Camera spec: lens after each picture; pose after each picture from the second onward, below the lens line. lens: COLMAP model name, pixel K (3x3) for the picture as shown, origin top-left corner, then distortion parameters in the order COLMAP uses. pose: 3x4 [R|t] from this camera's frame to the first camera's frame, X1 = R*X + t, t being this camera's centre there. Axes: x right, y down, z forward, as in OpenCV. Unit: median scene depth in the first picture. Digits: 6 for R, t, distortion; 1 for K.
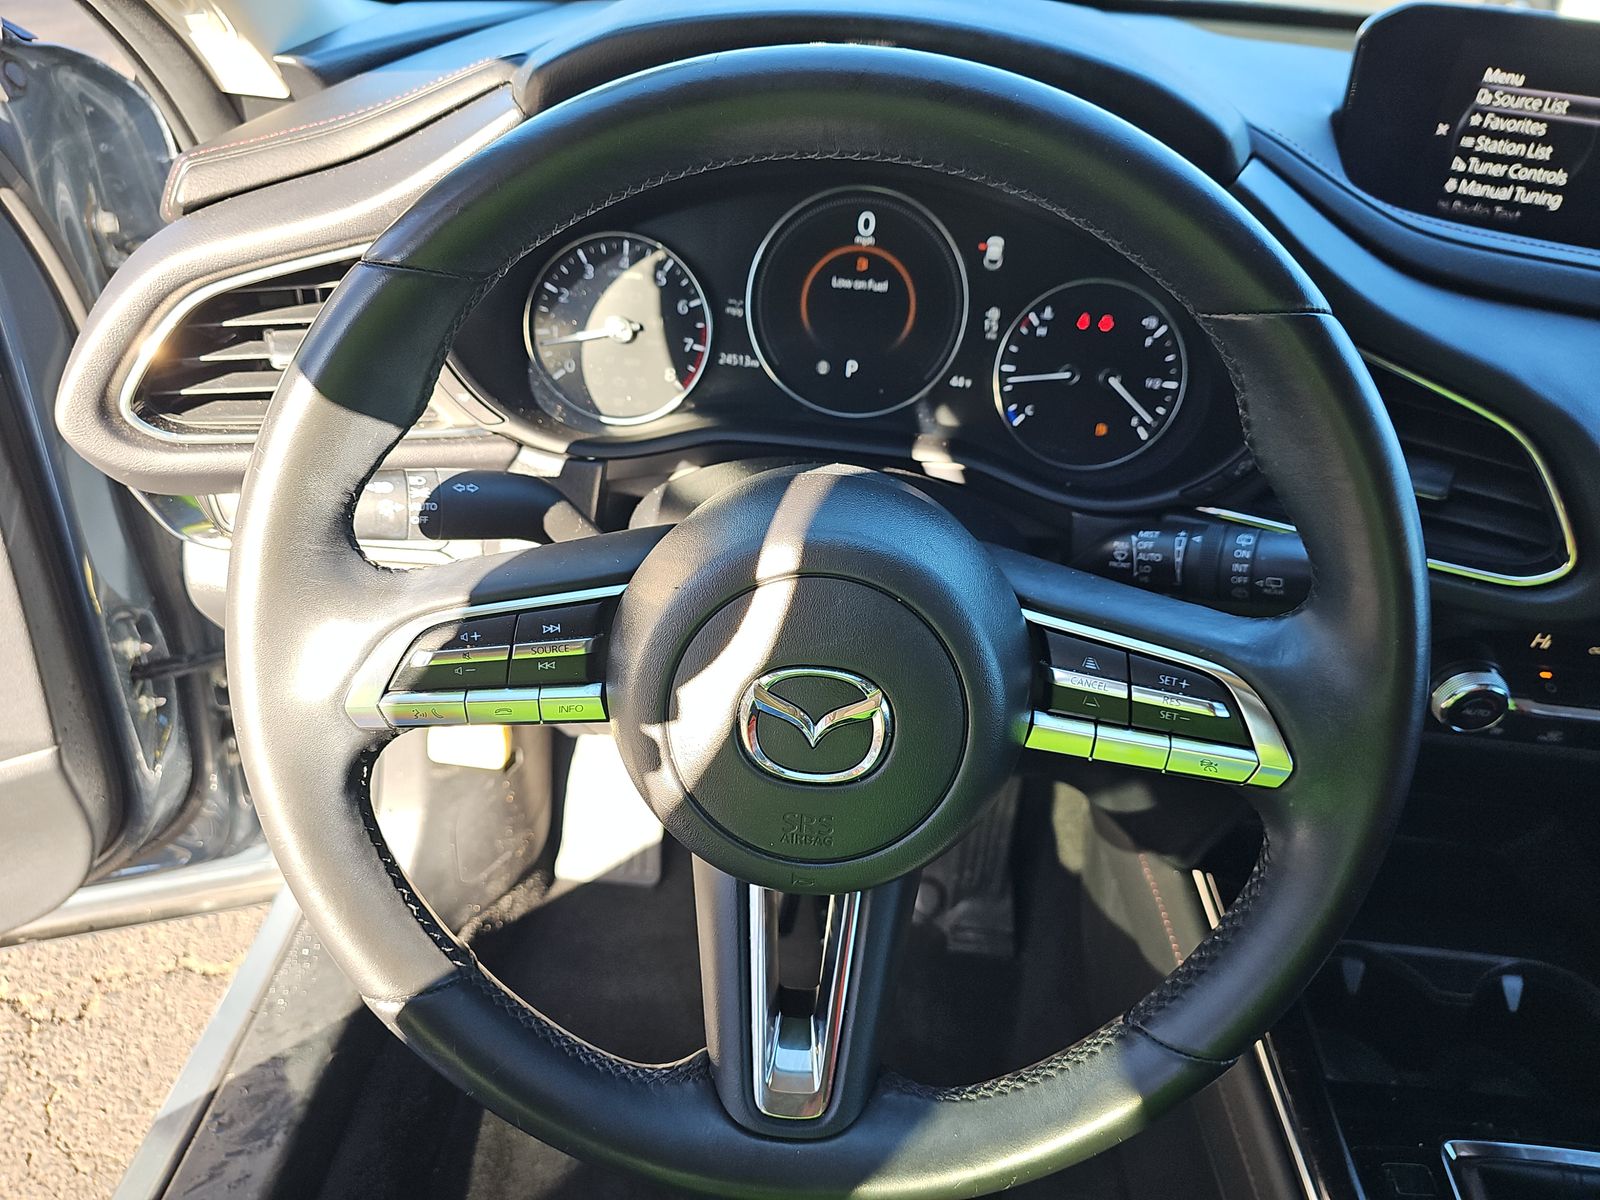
lens RADIAL K [[1053.2, 0, 795.4], [0, 1053.2, 597.7], [0, 0, 1]] dist [0.005596, -0.005828]
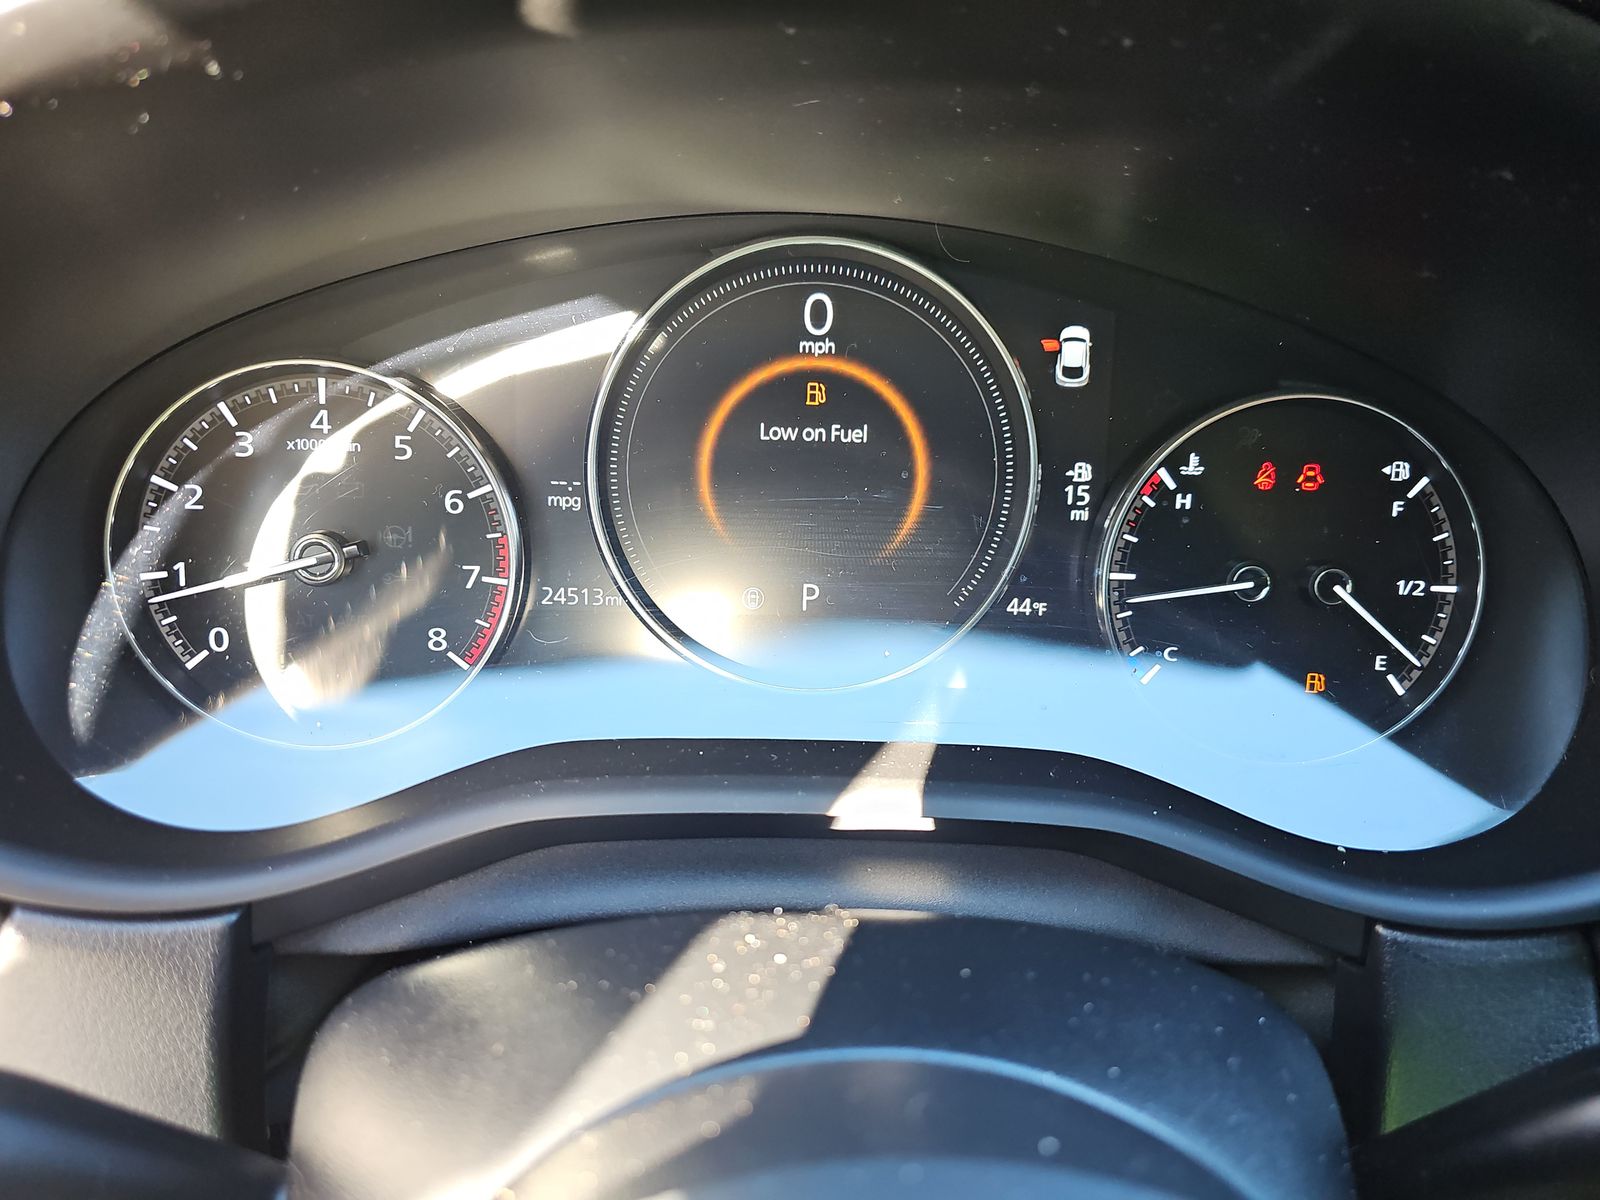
lens RADIAL K [[1053.2, 0, 801.6], [0, 1053.2, 596.3], [0, 0, 1]] dist [0.005596, -0.005828]
pose [[0.997162, -0.068086, 0.032136, 0.034148], [0.071667, 0.989174, -0.128057, -0.157459], [-0.023069, 0.129997, 0.991246, 0.515269]]
